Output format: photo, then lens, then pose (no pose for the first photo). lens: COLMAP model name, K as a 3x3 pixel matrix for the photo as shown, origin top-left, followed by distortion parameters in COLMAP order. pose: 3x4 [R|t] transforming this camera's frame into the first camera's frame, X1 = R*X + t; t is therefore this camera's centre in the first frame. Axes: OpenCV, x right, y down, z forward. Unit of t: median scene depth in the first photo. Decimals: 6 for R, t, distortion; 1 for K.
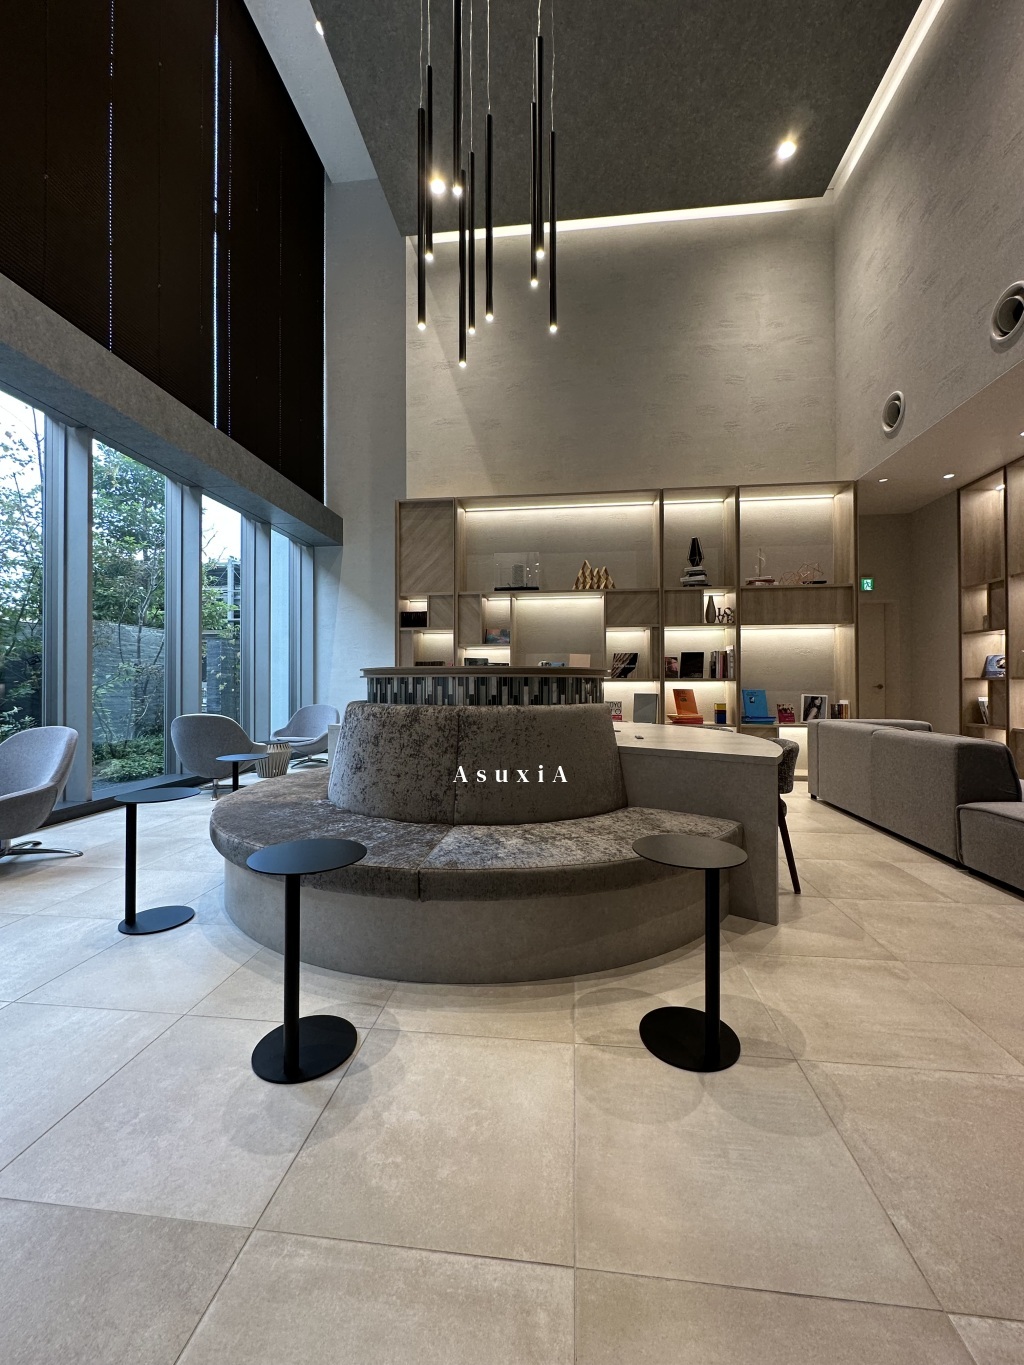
lens RADIAL K [[542.4, 0, 512.0], [0, 542.4, 682.5], [0, 0, 1]] dist [-0.000204, -0.000020]
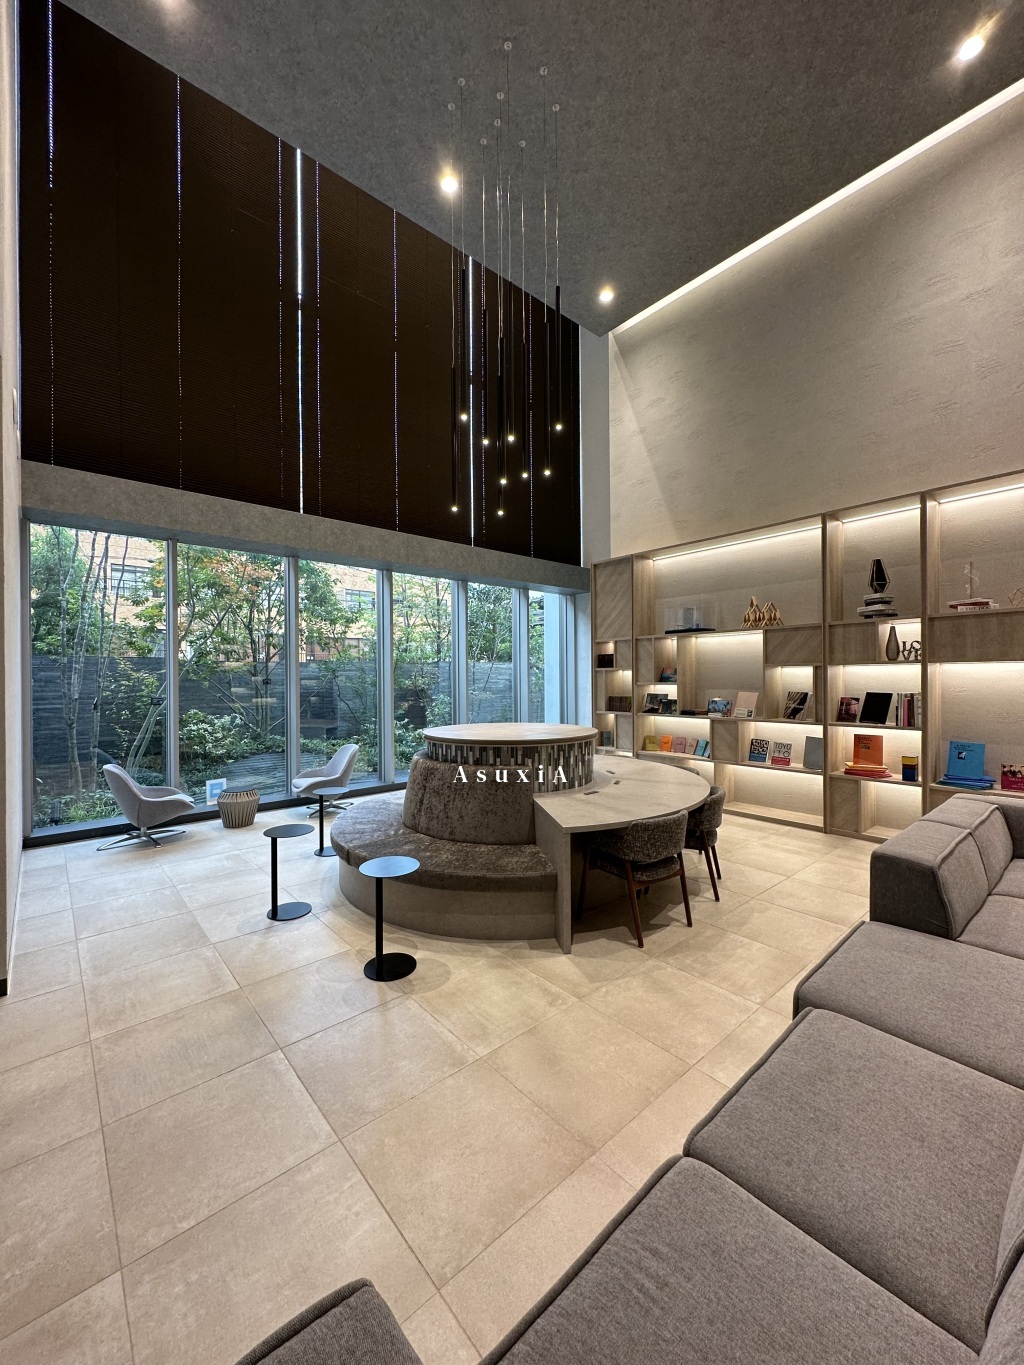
lens RADIAL K [[543.4, 0, 512.0], [0, 543.4, 682.5], [0, 0, 1]] dist [-0.001150, -0.000115]
pose [[0.735616, 0.001012, -0.677398, 0.497527], [0.009255, 0.999891, 0.011545, -0.088607], [0.677335, -0.014762, 0.735526, -0.018768]]
